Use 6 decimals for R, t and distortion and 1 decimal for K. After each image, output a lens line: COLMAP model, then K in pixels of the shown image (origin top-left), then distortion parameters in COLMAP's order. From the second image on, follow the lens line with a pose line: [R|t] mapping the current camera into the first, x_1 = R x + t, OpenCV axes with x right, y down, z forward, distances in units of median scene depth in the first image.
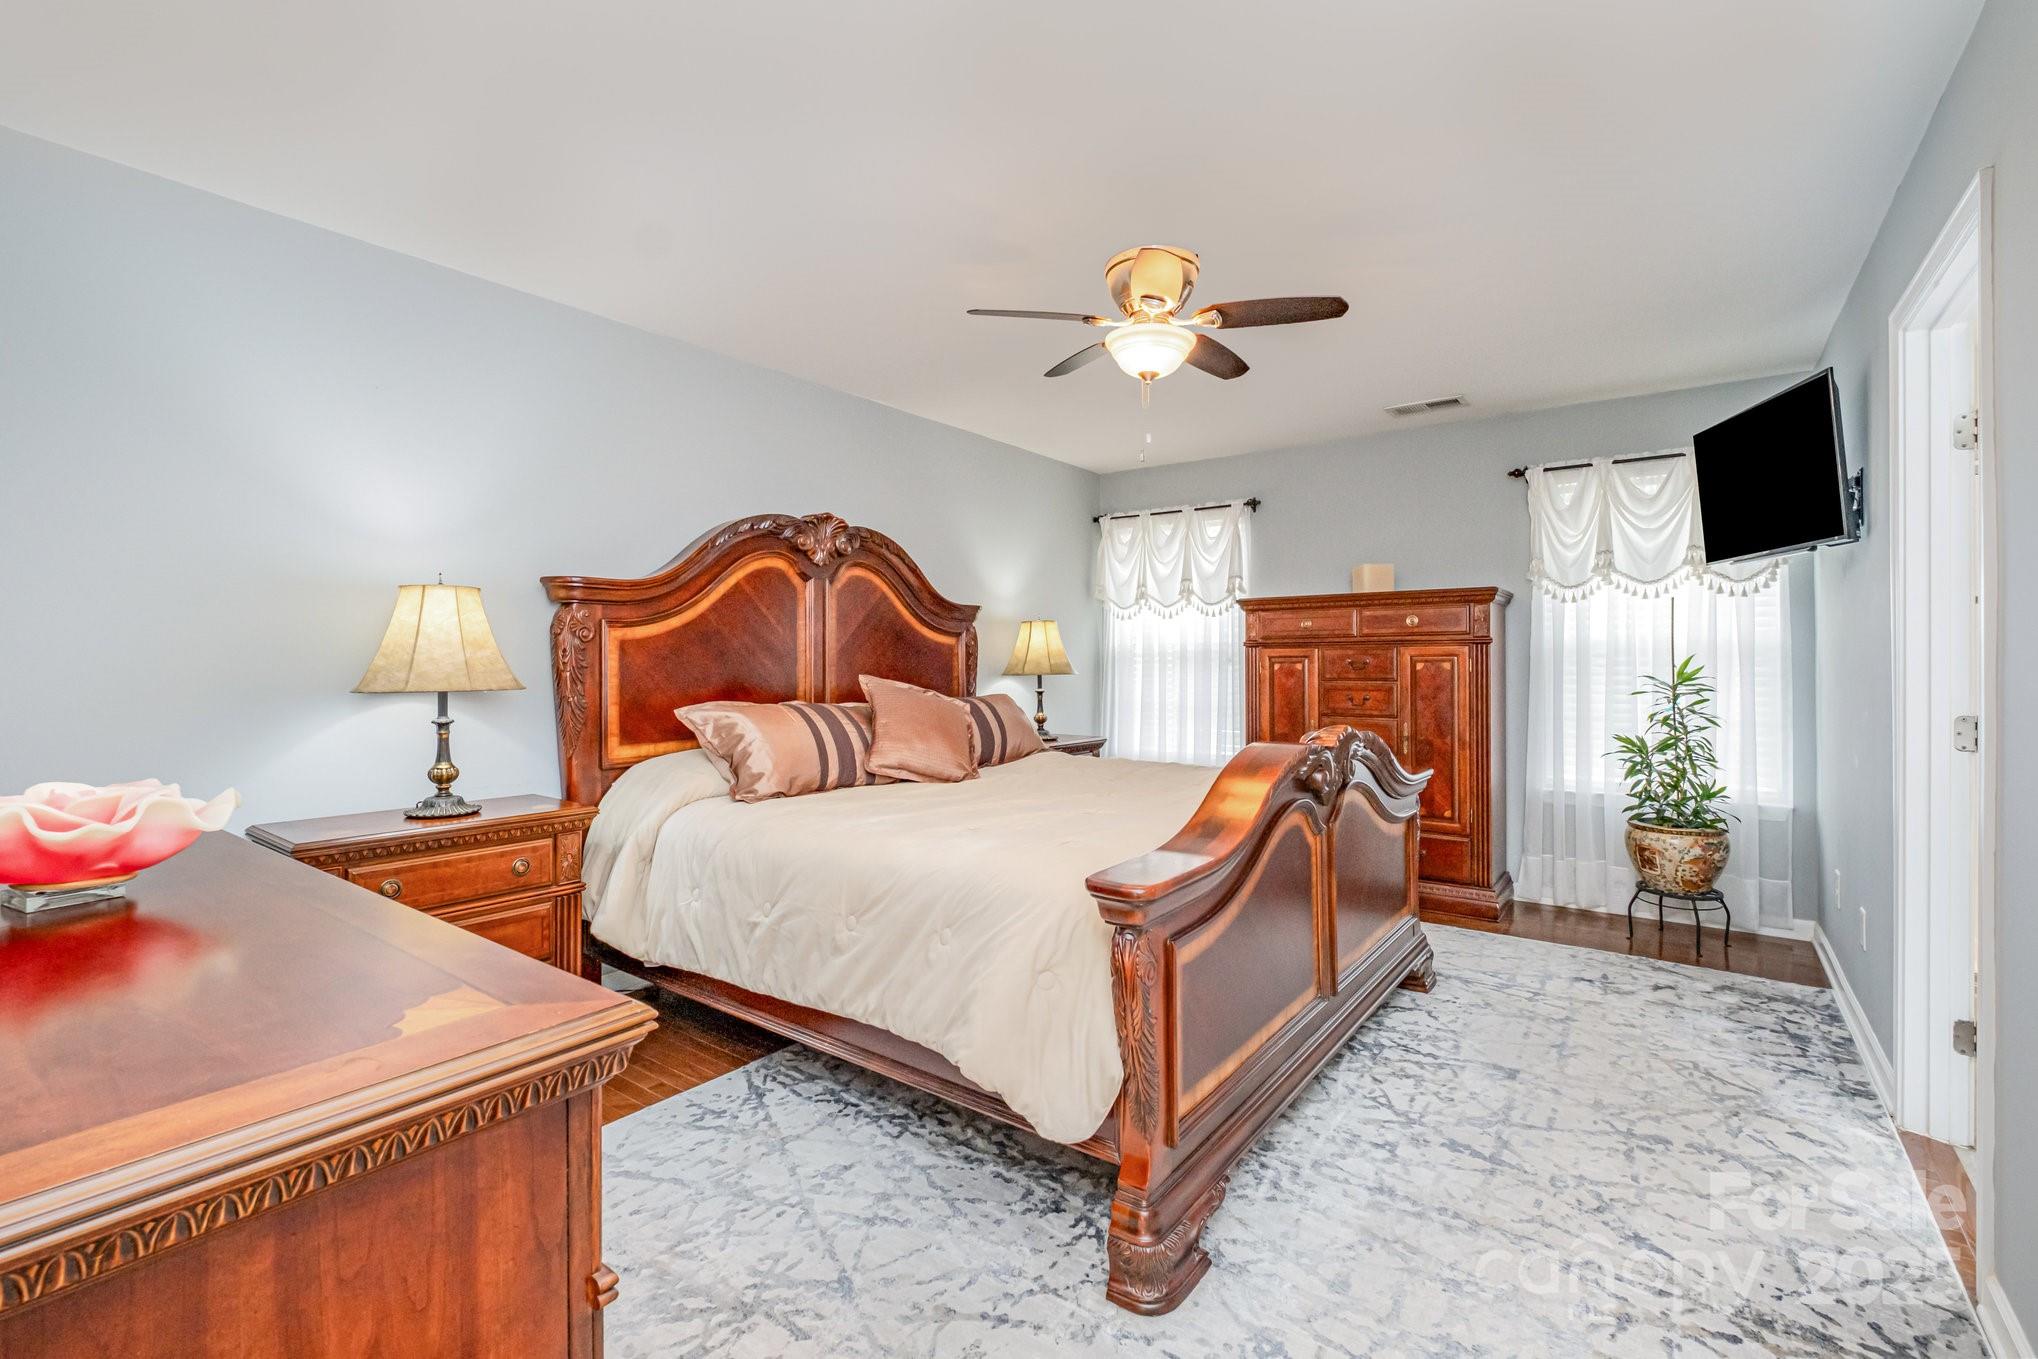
lens RADIAL K [[899.6, 0, 1011.4], [0, 899.6, 664.4], [0, 0, 1]] dist [-0.002307, -0.000419]
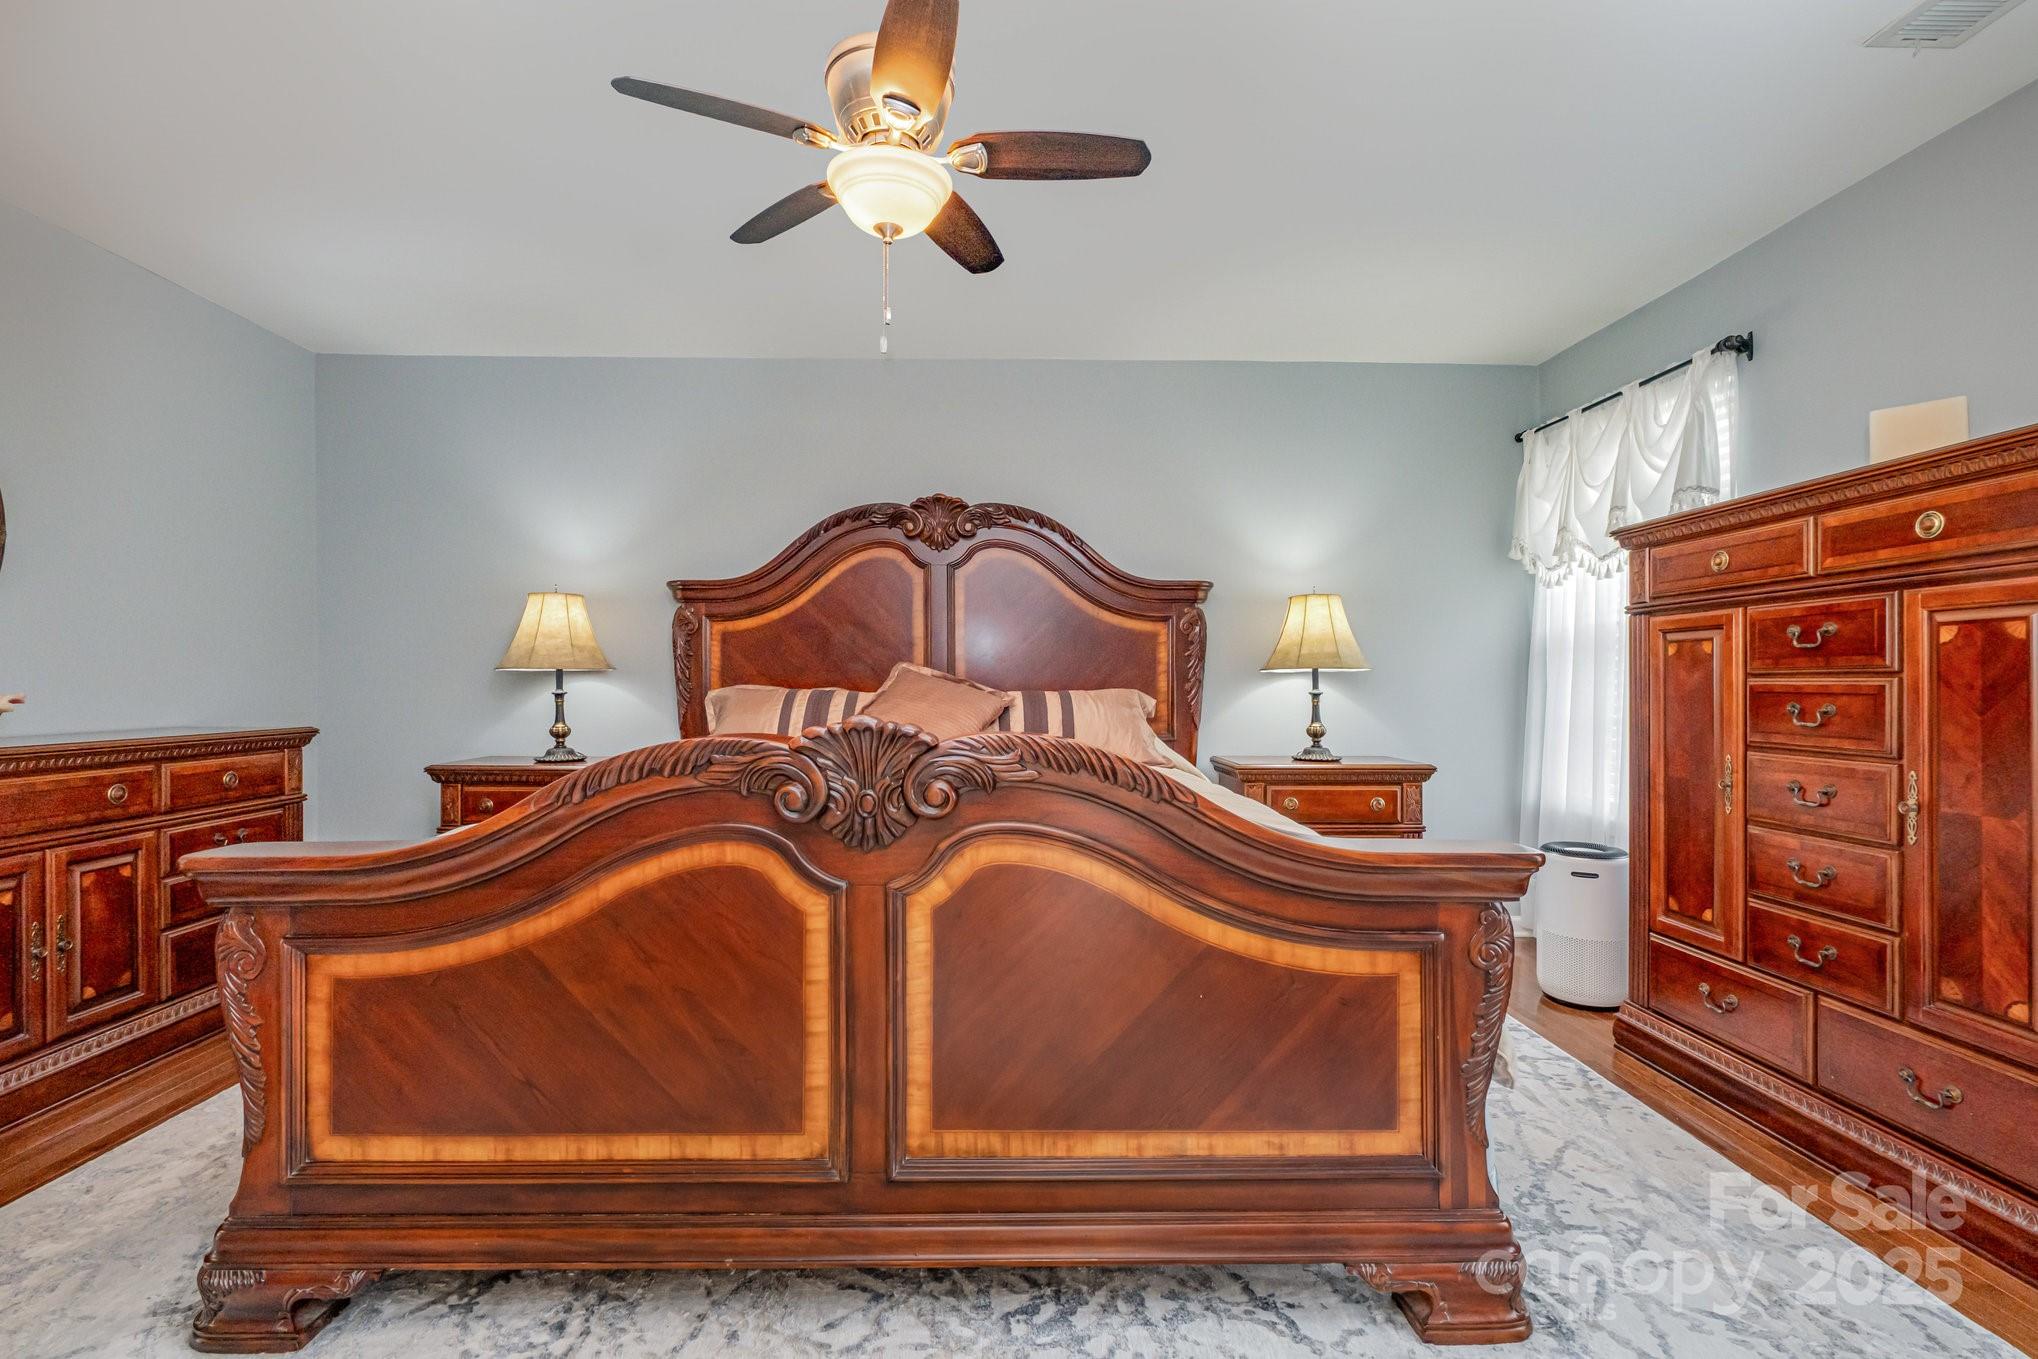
lens RADIAL K [[899.6, 0, 1014.8], [0, 899.6, 684.0], [0, 0, 1]] dist [-0.002307, -0.000419]
pose [[0.613872, 0.002219, -0.789403, 0.629634], [-0.006841, 0.999973, -0.002508, 0.035470], [0.789376, 0.006940, 0.613871, 0.511992]]
